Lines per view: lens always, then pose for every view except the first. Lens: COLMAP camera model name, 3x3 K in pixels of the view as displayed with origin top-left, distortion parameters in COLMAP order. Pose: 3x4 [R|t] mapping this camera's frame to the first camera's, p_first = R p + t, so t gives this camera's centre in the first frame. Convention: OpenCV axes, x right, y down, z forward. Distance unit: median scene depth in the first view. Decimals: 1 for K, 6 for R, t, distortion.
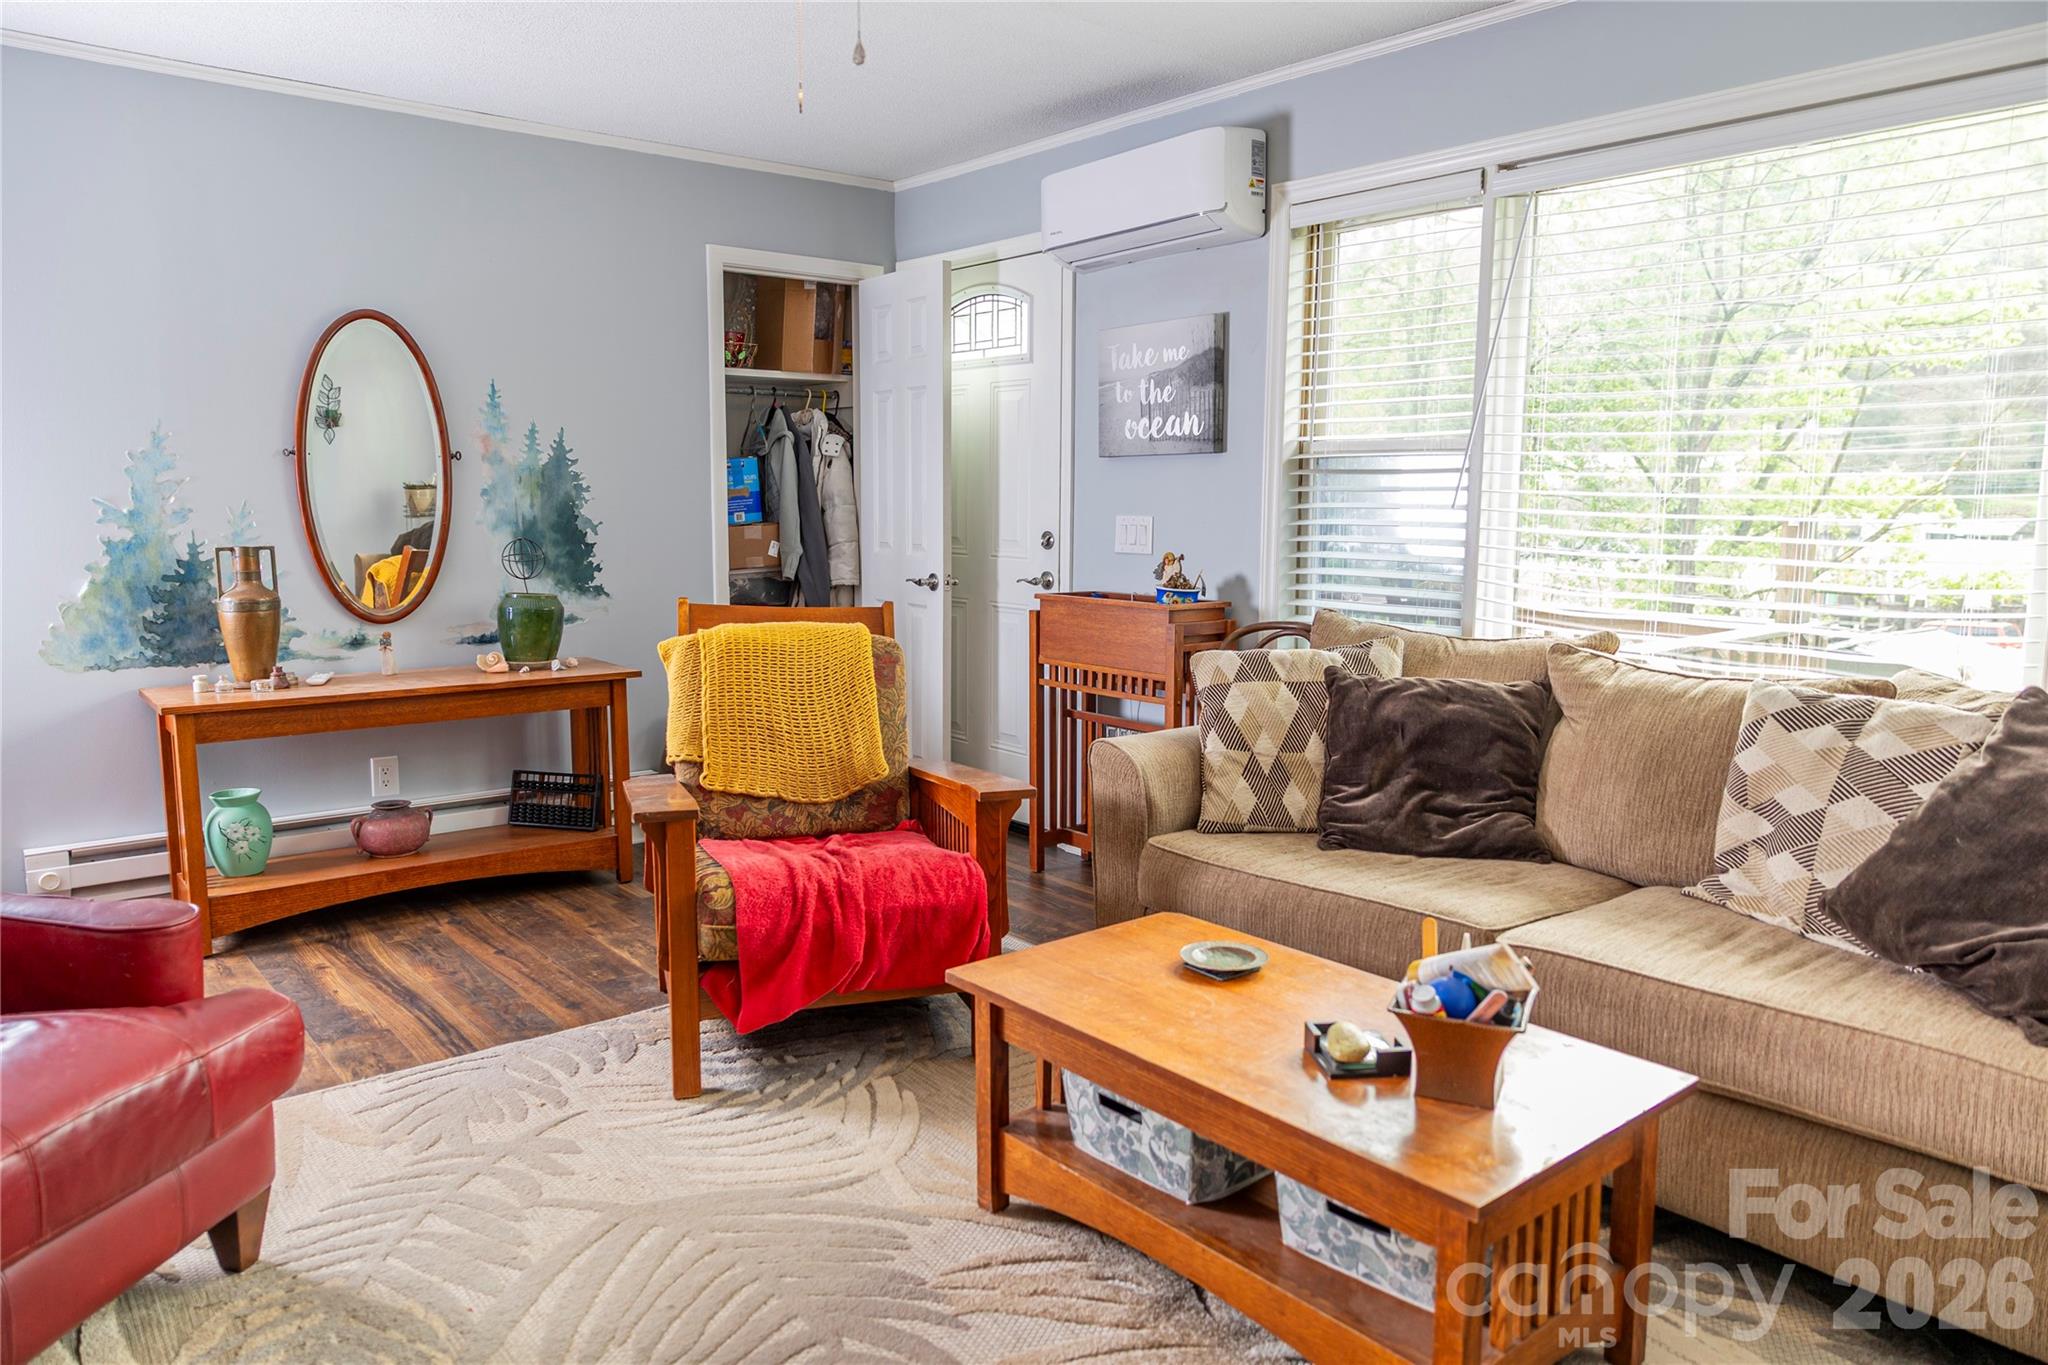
lens RADIAL K [[1370.5, 0, 1013.7], [0, 1370.5, 680.4], [0, 0, 1]] dist [0.004554, 0.003606]
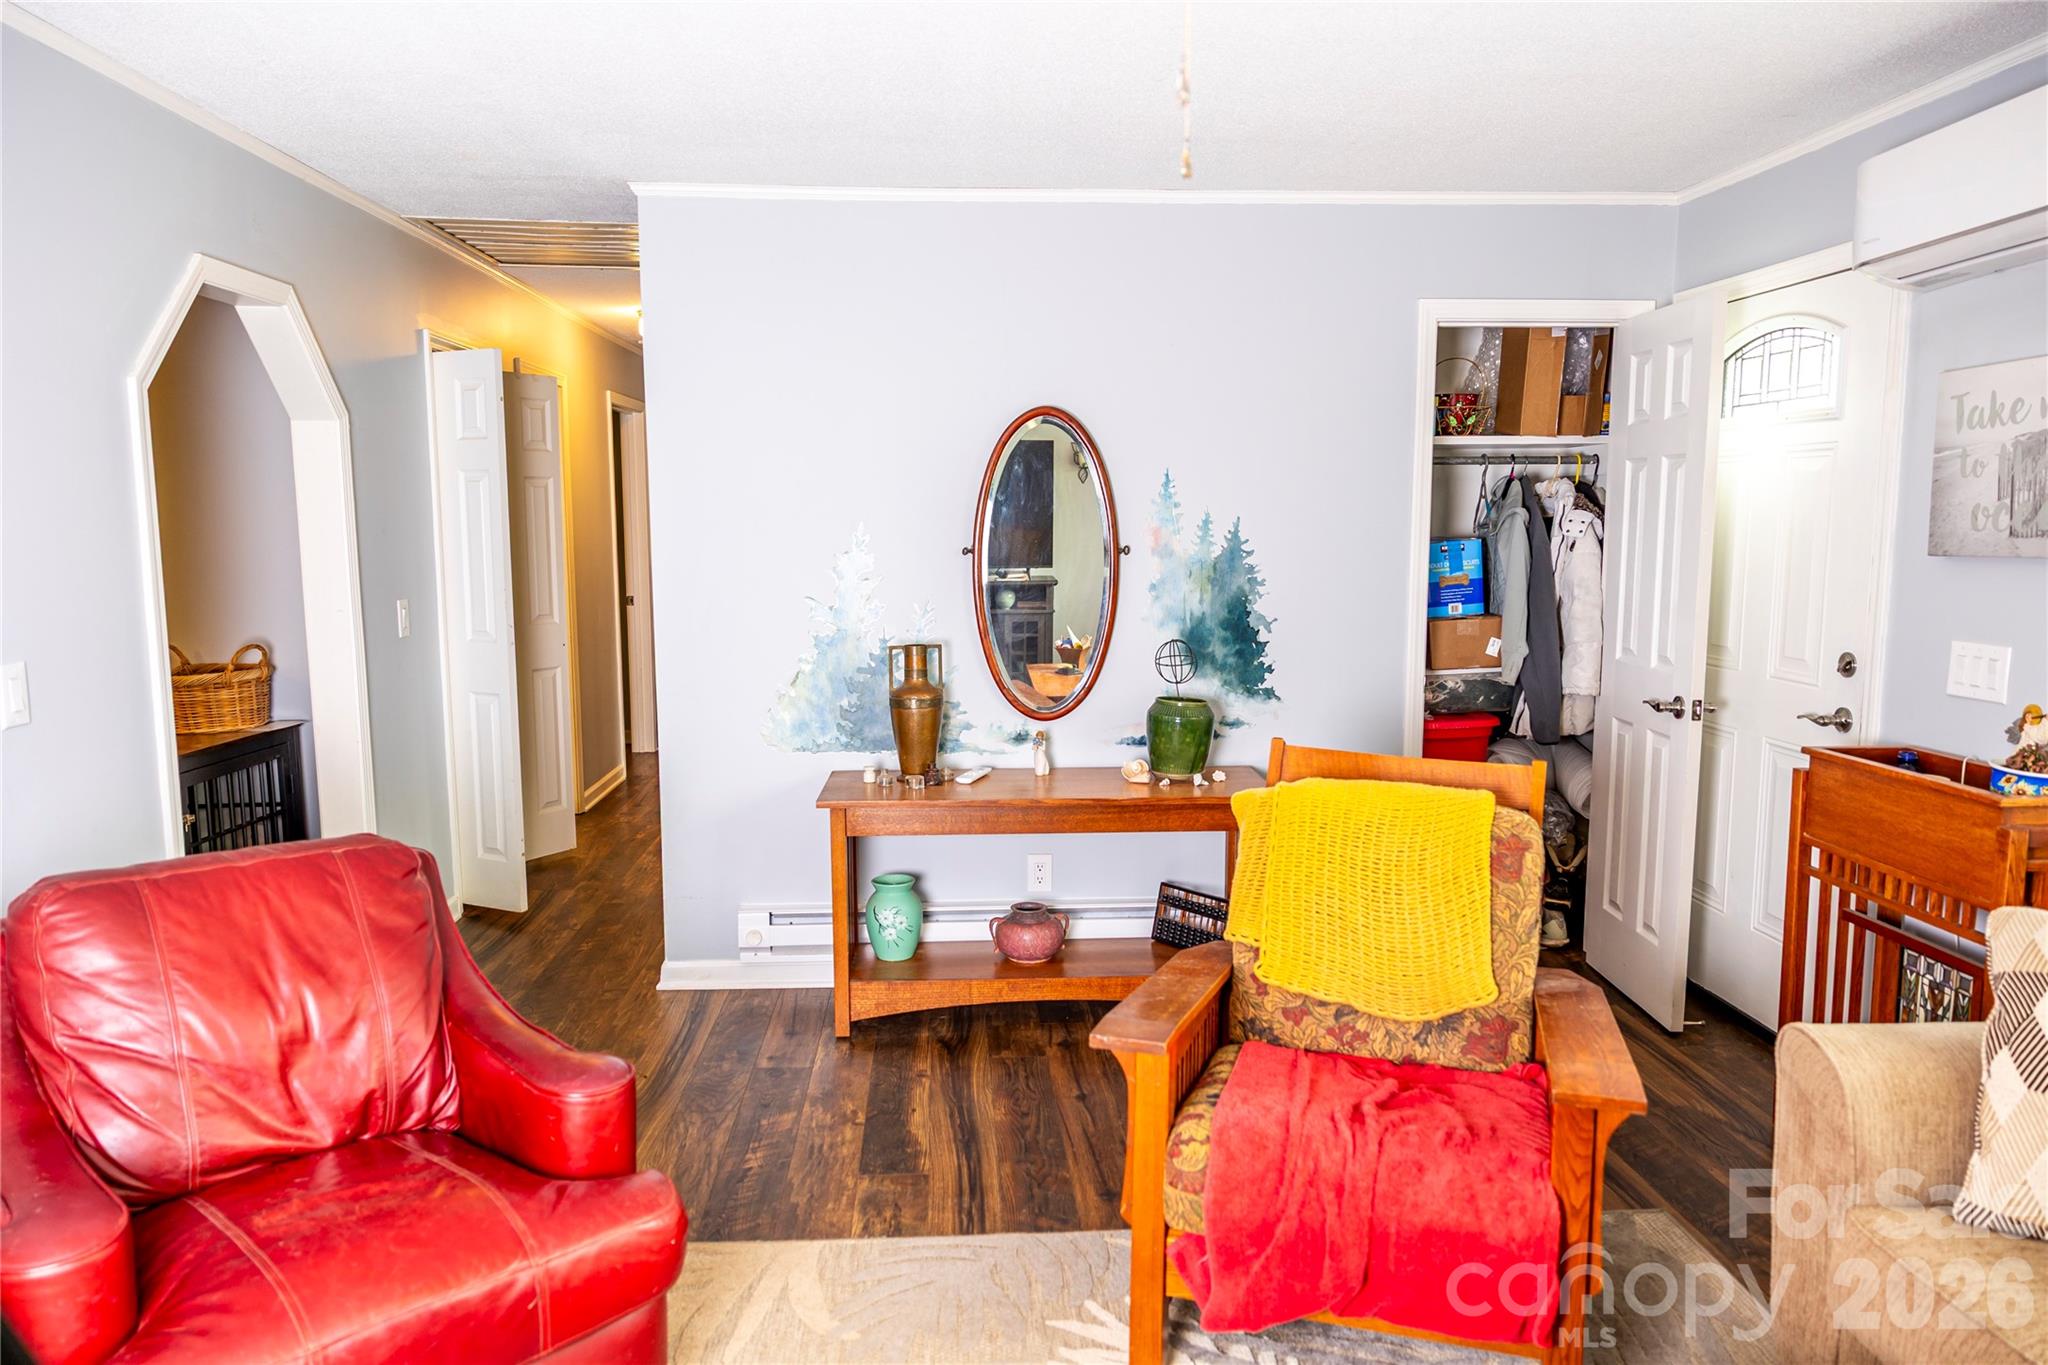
lens RADIAL K [[1366.5, 0, 1028.3], [0, 1366.5, 685.3], [0, 0, 1]] dist [-0.001084, 0.000097]
pose [[0.814869, 0.062928, -0.576219, 0.095971], [-0.070740, 0.997455, 0.008892, -0.073445], [0.575312, 0.033516, 0.817247, 0.182706]]
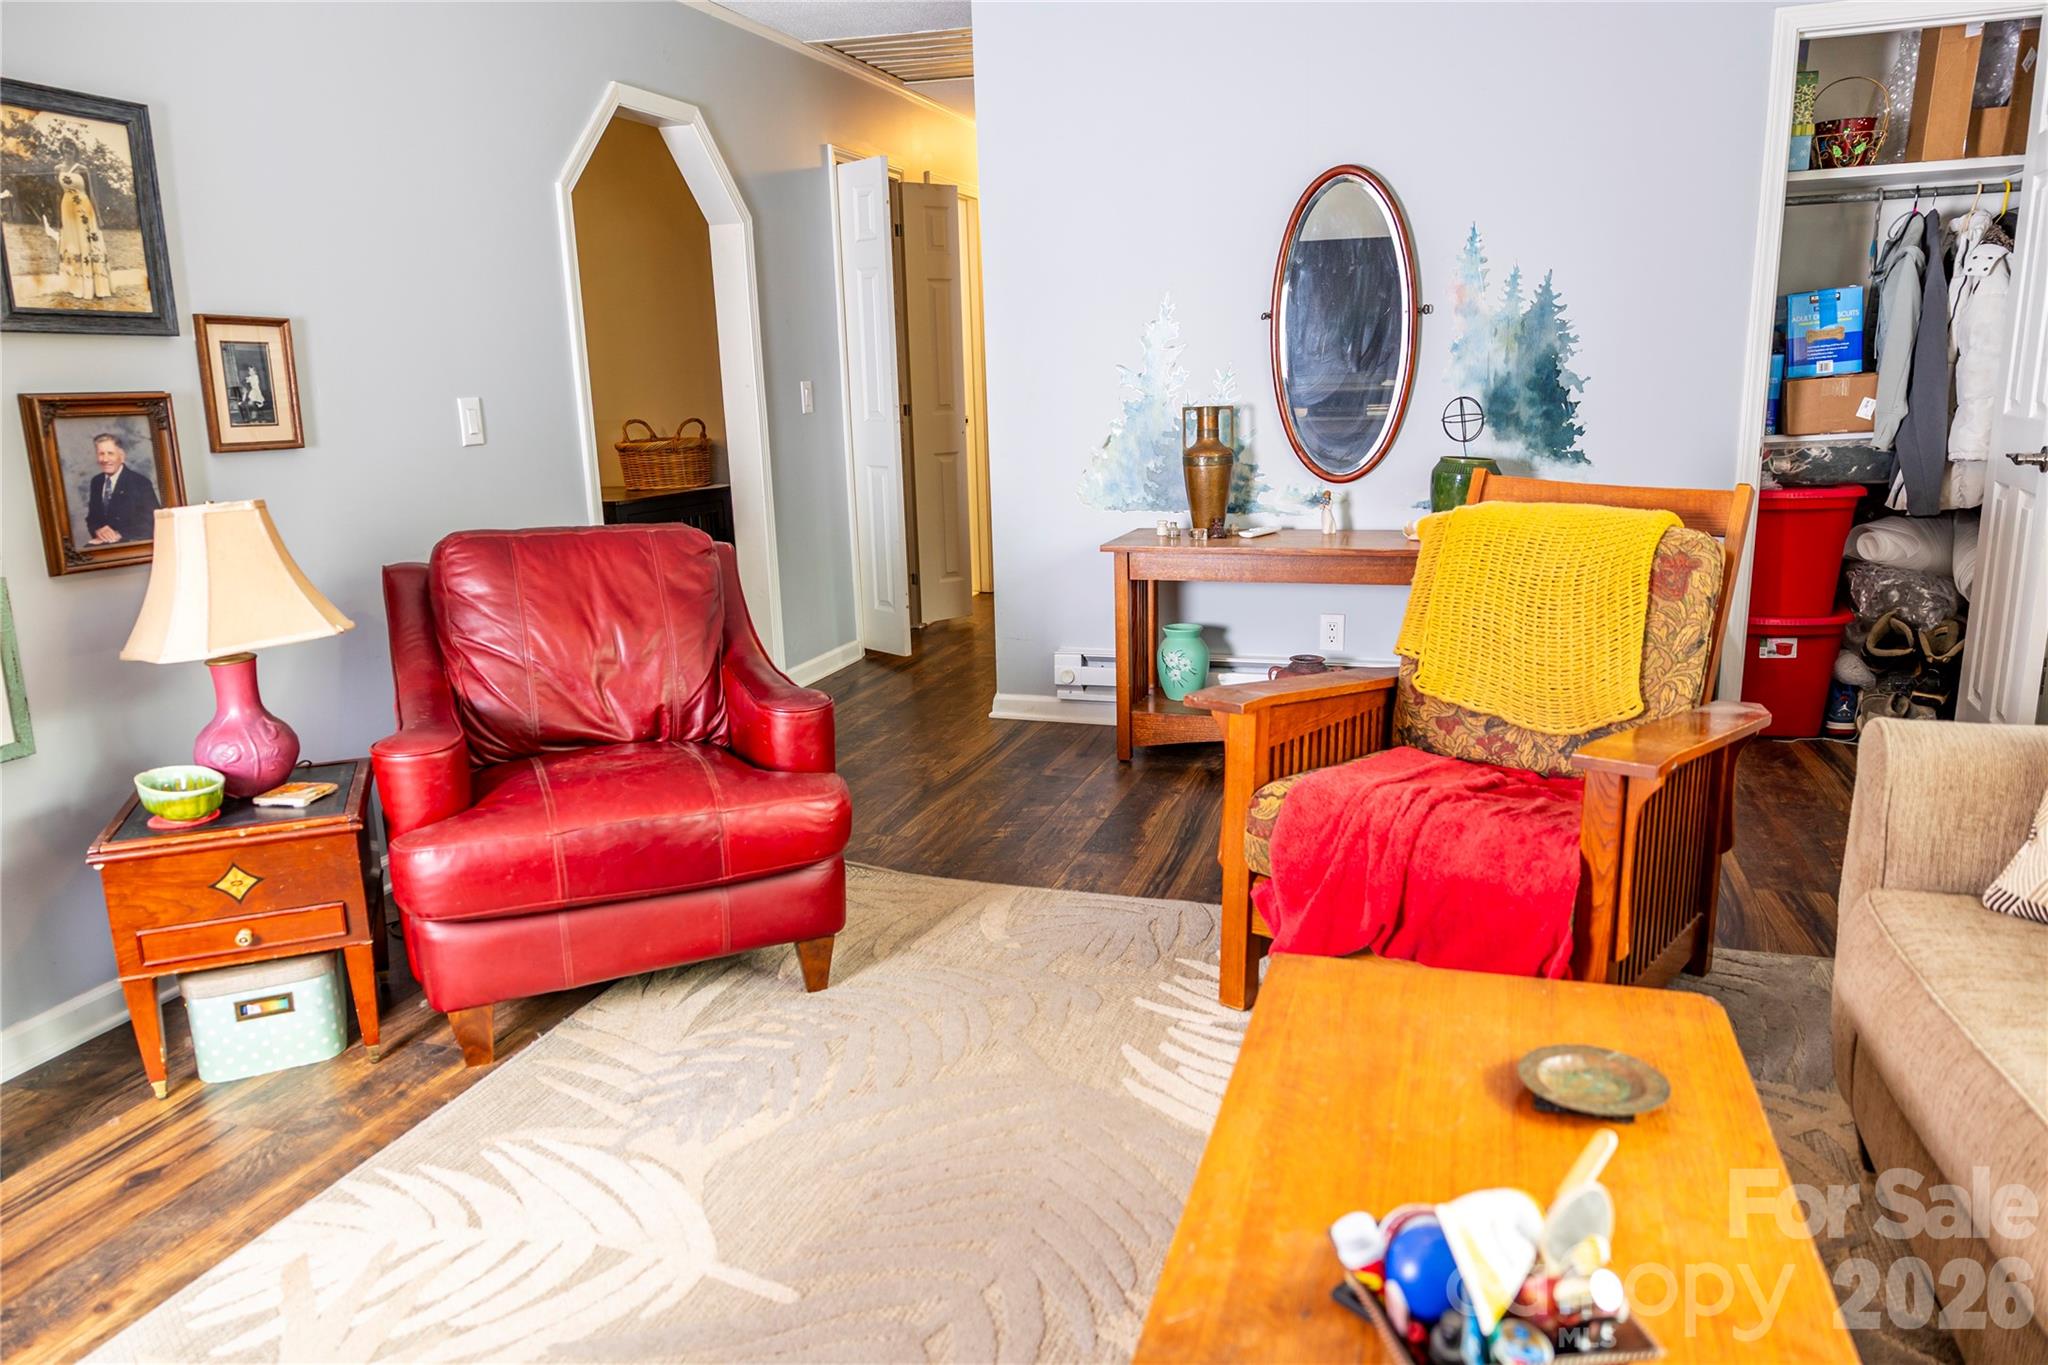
lens RADIAL K [[1366.4, 0, 1028.7], [0, 1366.4, 675.9], [0, 0, 1]] dist [-0.000010, 0.000614]
pose [[0.543928, 0.163284, -0.823092, 0.268727], [-0.080413, 0.986514, 0.142563, -0.025613], [0.835270, -0.011357, 0.549722, 0.243962]]
